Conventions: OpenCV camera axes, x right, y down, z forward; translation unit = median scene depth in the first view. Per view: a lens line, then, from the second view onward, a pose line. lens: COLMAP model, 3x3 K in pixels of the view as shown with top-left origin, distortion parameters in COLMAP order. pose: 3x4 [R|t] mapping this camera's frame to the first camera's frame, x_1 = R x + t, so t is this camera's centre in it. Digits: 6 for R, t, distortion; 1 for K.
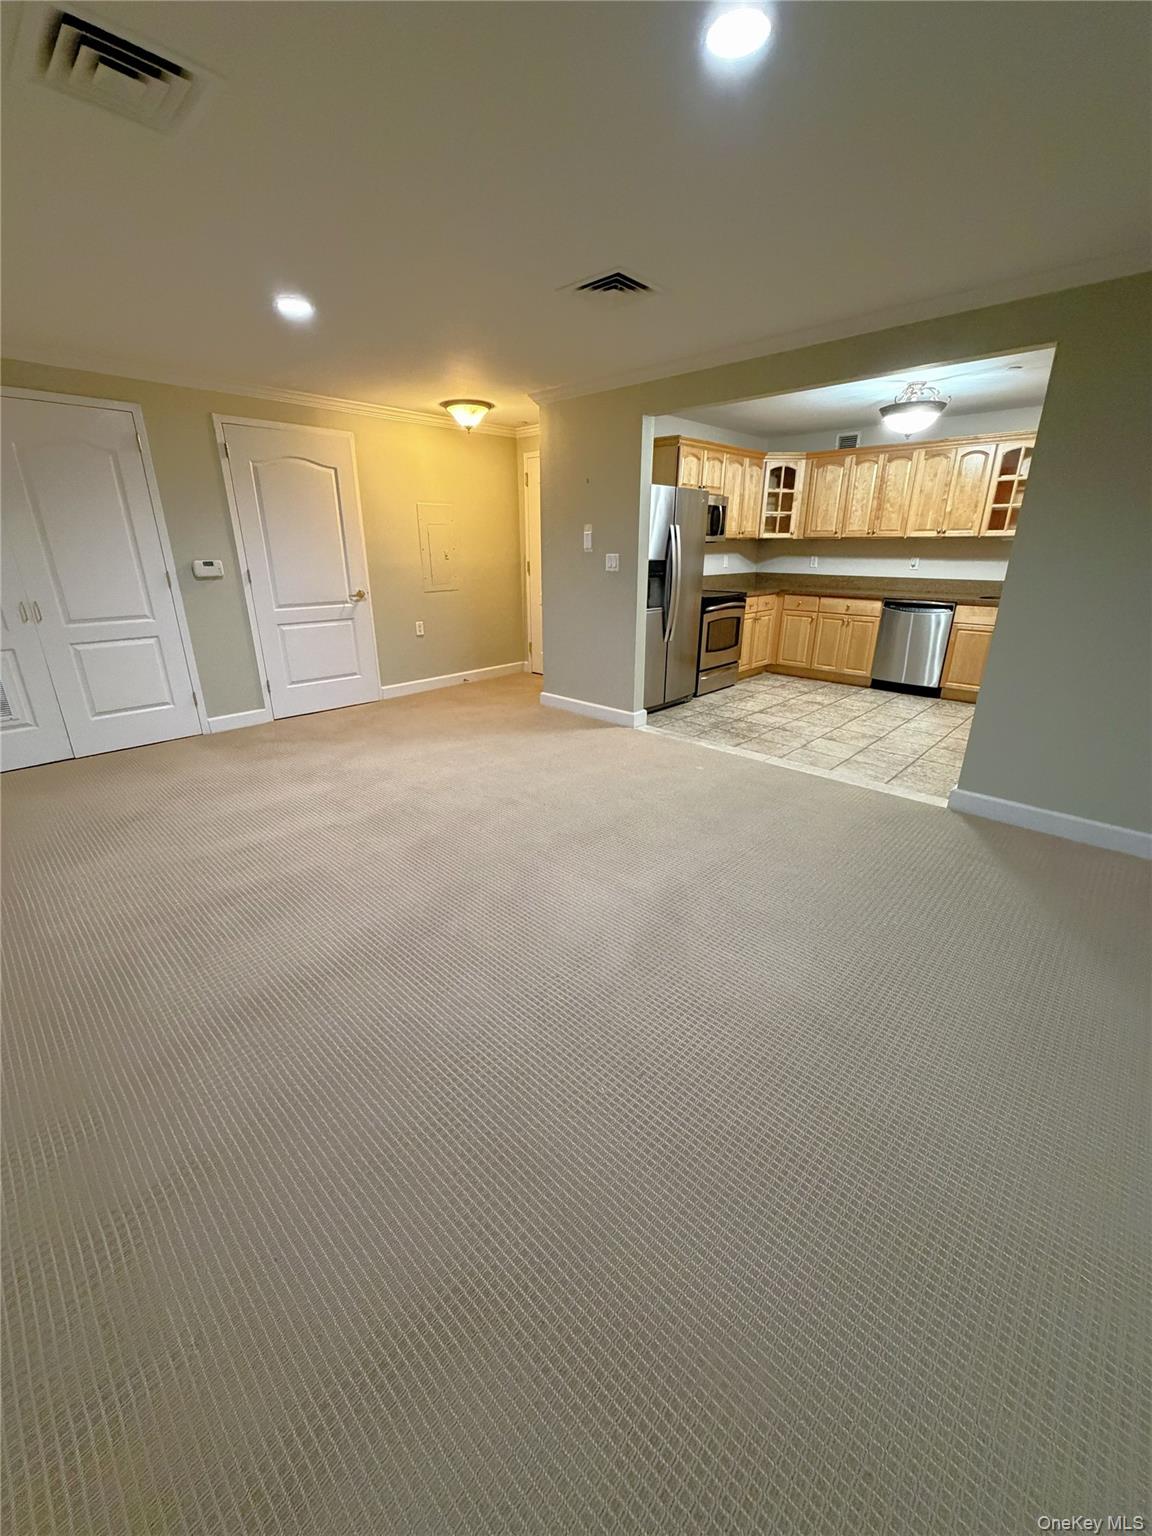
lens RADIAL K [[614.6, 0, 572.1], [0, 614.6, 764.1], [0, 0, 1]] dist [0.002618, 0.000271]
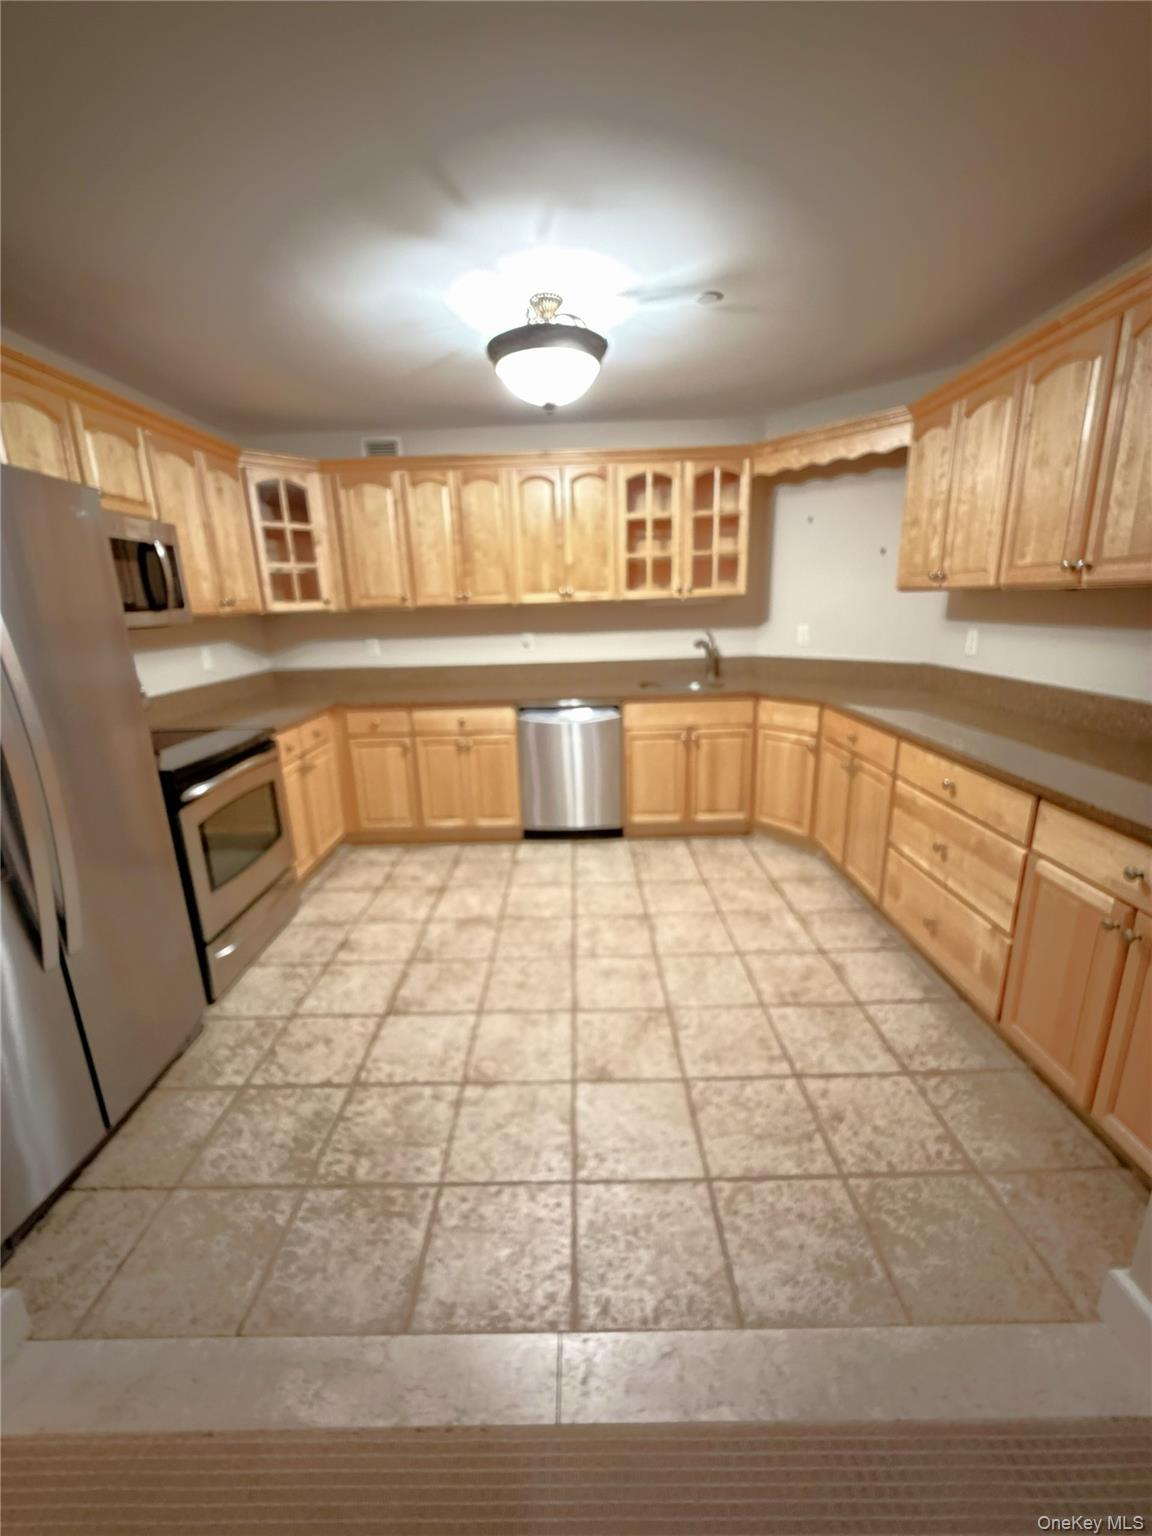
lens RADIAL K [[614.6, 0, 571.0], [0, 614.6, 764.3], [0, 0, 1]] dist [0.002618, 0.000271]
pose [[0.724631, -0.199379, 0.659665, 0.137152], [0.262672, 0.964880, 0.003088, -0.199369], [-0.637114, 0.171038, 0.751553, 0.525599]]
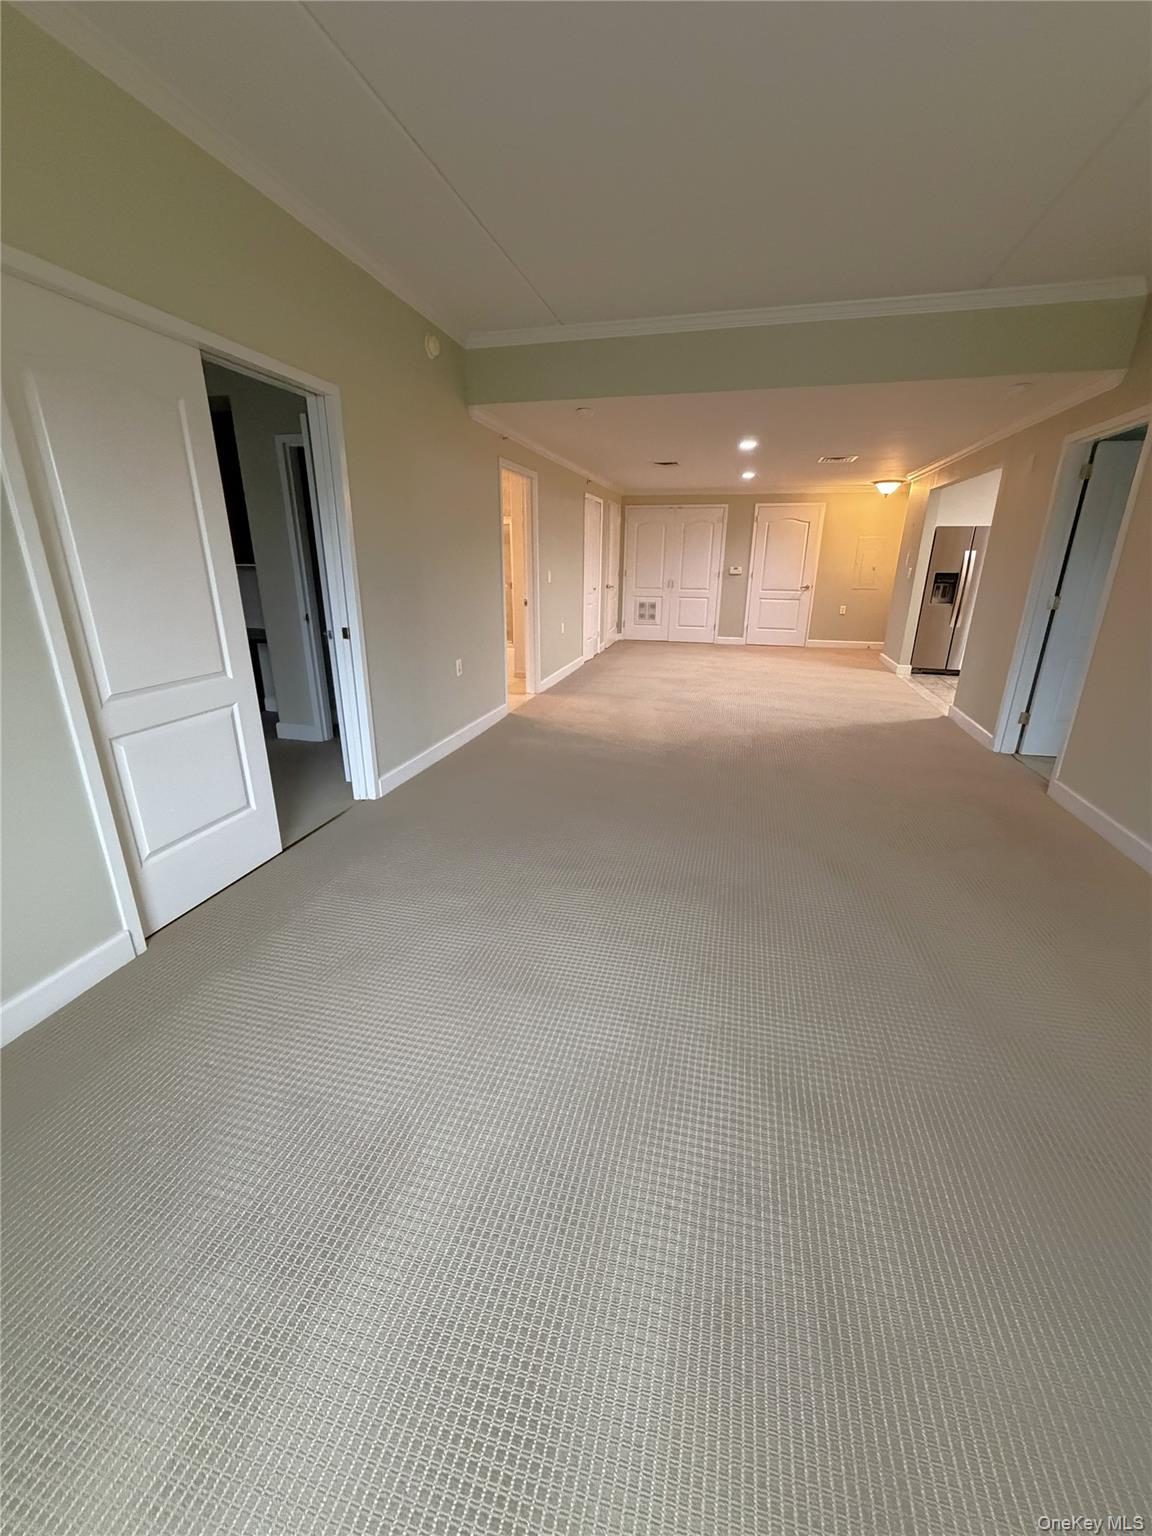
lens RADIAL K [[614.6, 0, 579.3], [0, 614.6, 767.6], [0, 0, 1]] dist [0.002618, 0.000271]
pose [[0.491655, 0.287445, -0.821980, 0.992227], [-0.300345, 0.941999, 0.149769, 0.166531], [0.817355, 0.173243, 0.549471, -0.492331]]
